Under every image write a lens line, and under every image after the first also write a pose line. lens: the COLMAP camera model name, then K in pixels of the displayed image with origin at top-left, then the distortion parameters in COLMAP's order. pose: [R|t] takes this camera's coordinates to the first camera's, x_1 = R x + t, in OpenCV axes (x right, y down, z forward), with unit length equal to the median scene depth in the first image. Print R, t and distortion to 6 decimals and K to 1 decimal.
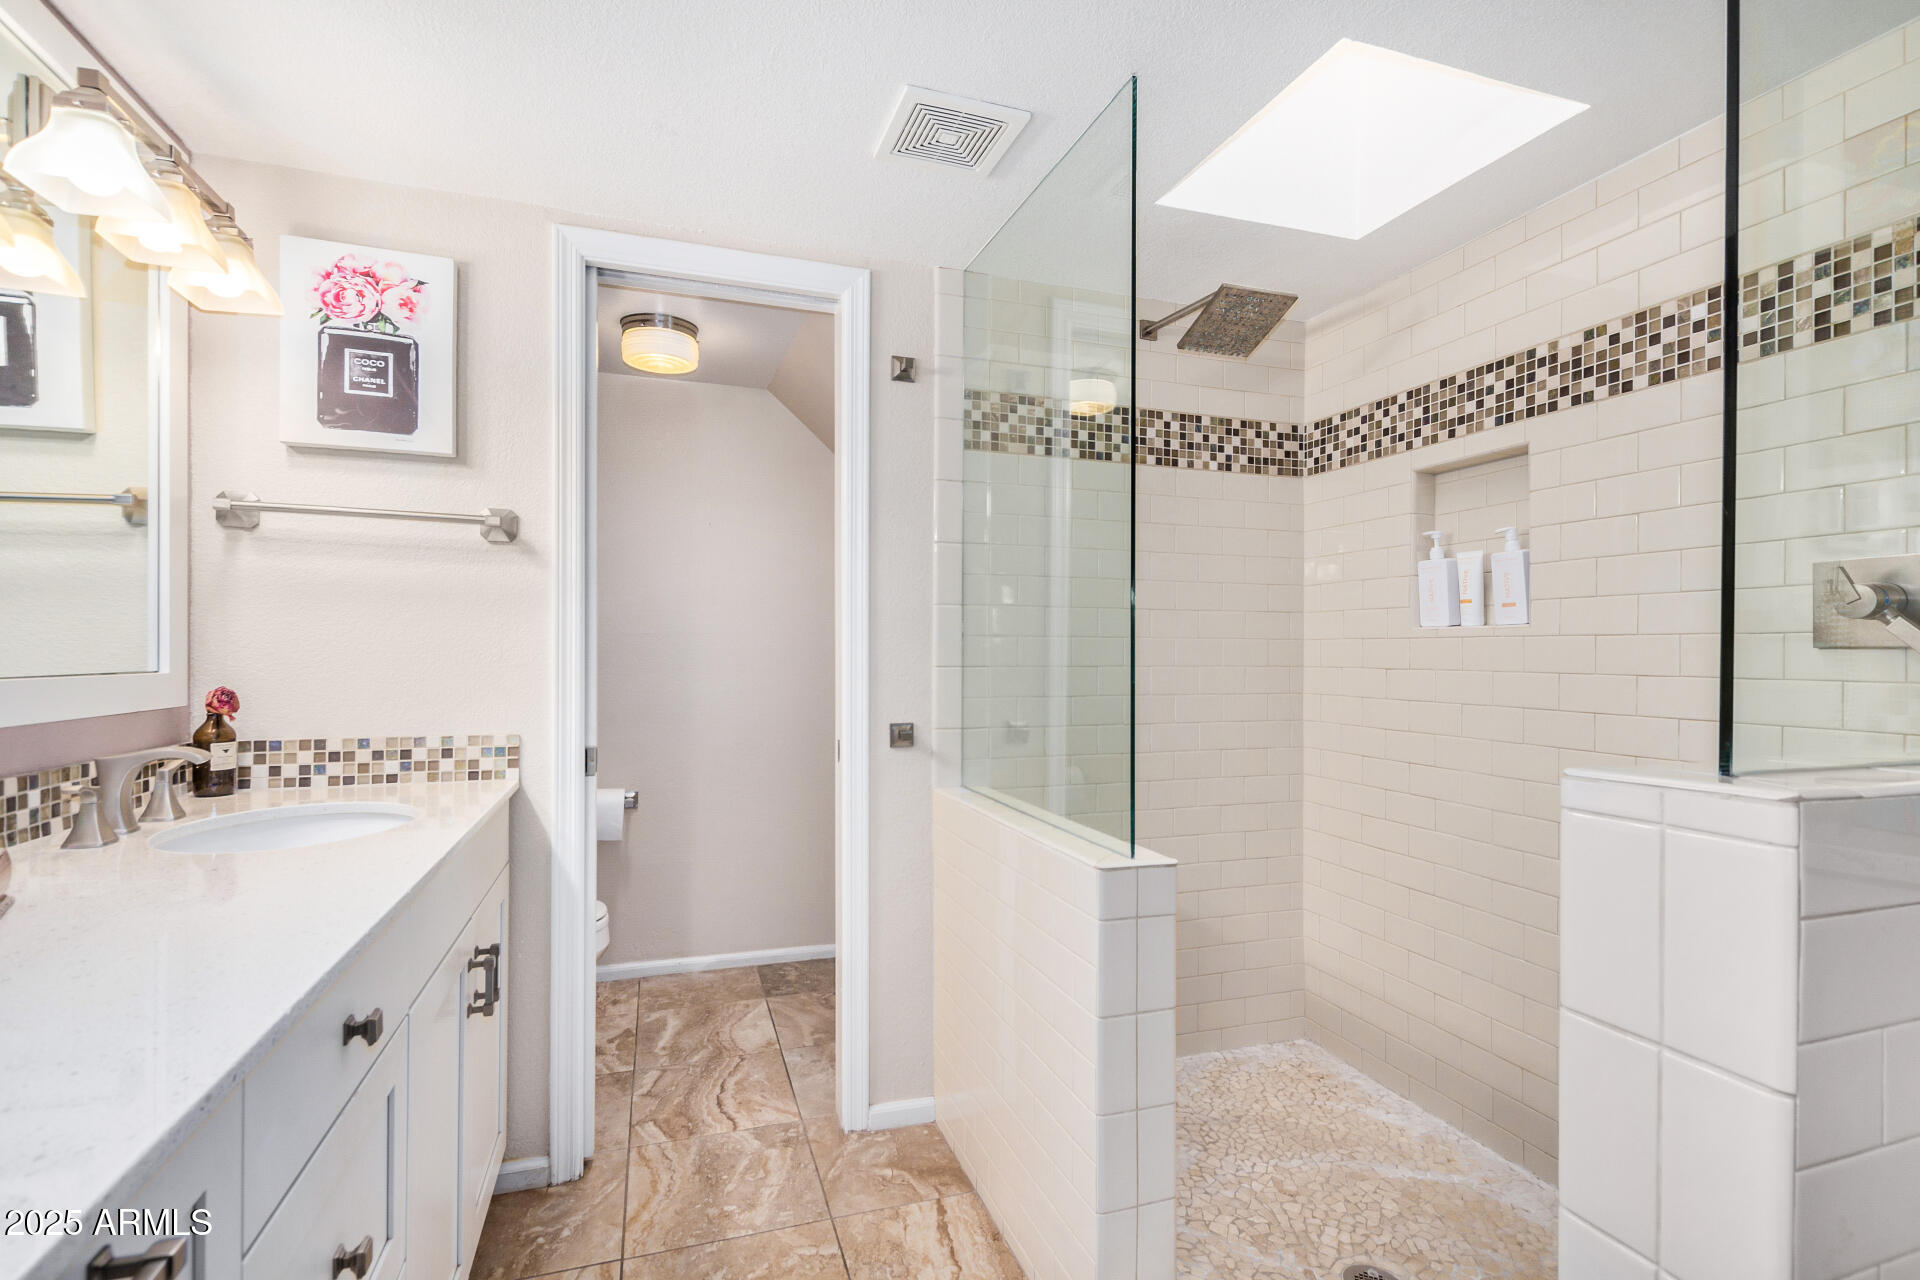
lens RADIAL K [[889.4, 0, 957.6], [0, 889.4, 653.8], [0, 0, 1]] dist [0.013277, -0.005220]
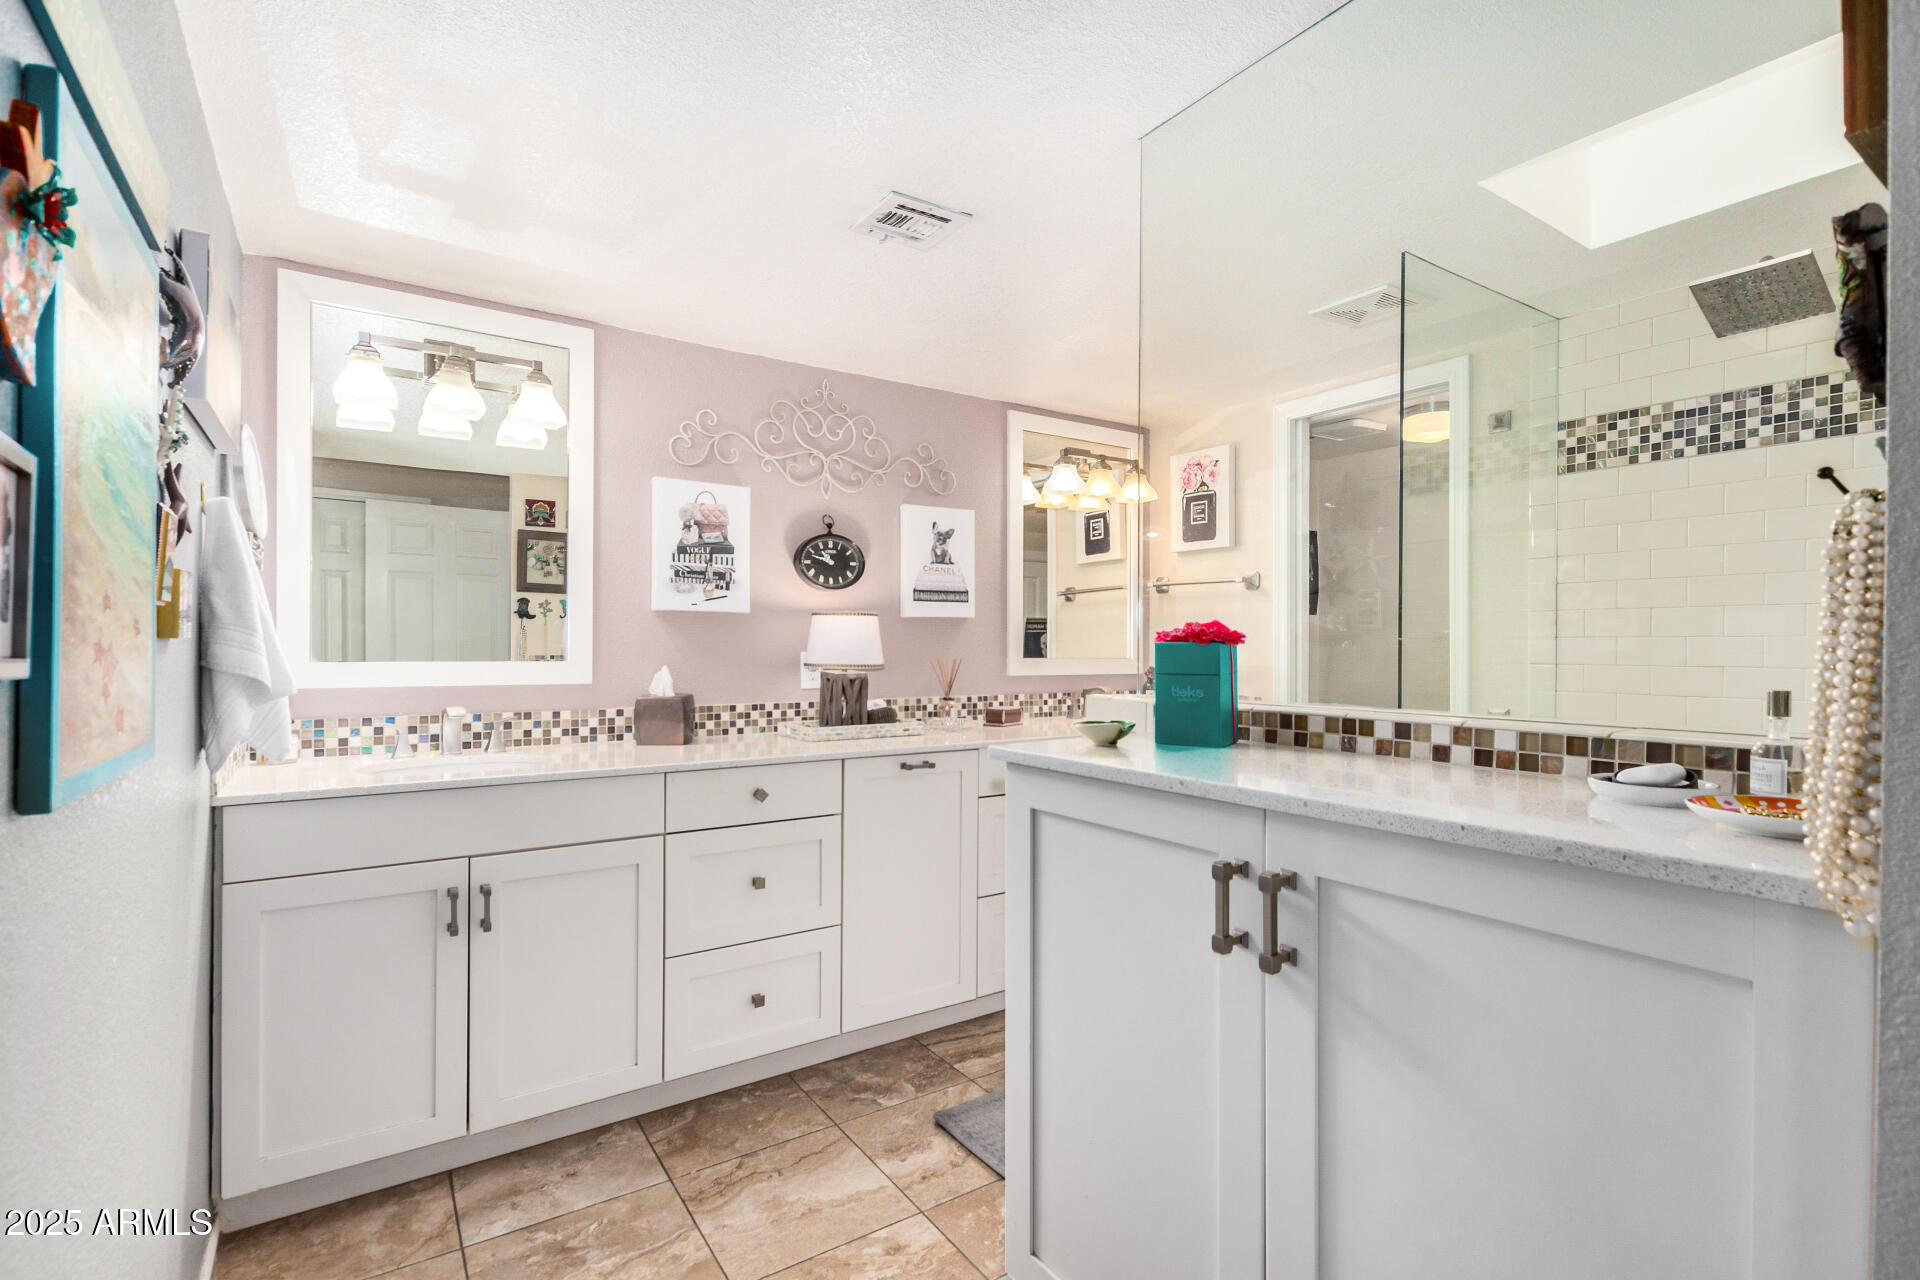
lens RADIAL K [[889.4, 0, 951.7], [0, 889.4, 647.5], [0, 0, 1]] dist [0.013277, -0.005220]
pose [[0.264931, -0.000956, -0.964267, 1.104714], [-0.003688, 0.999991, -0.002005, -0.002306], [0.964260, 0.004088, 0.264925, -0.070697]]
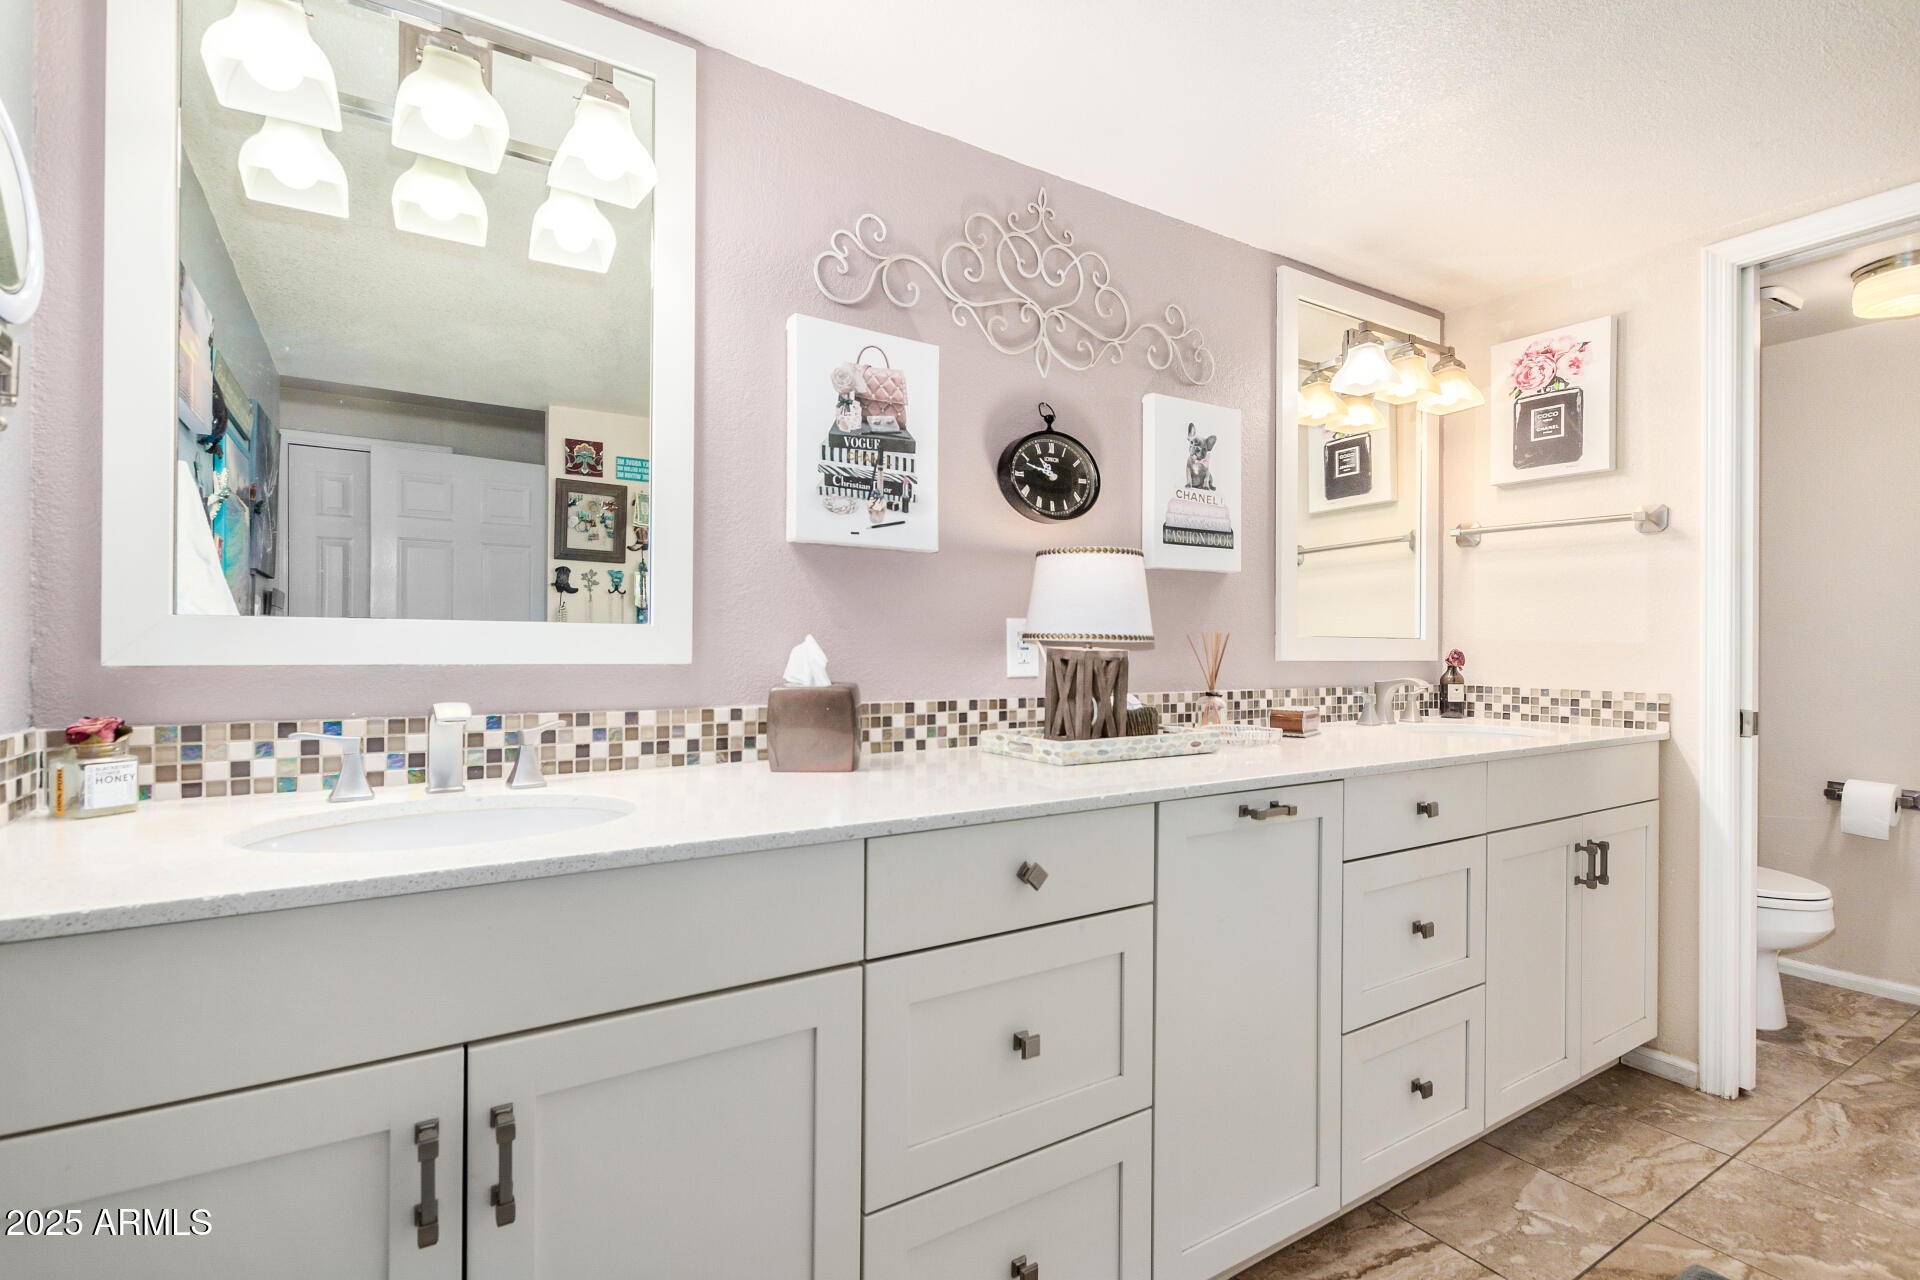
lens RADIAL K [[889.4, 0, 956.6], [0, 889.4, 647.4], [0, 0, 1]] dist [0.013277, -0.005220]
pose [[0.241319, -0.001068, -0.970445, 0.445198], [-0.005976, 0.999979, -0.002587, 0.039747], [0.970427, 0.006424, 0.241307, -0.206849]]
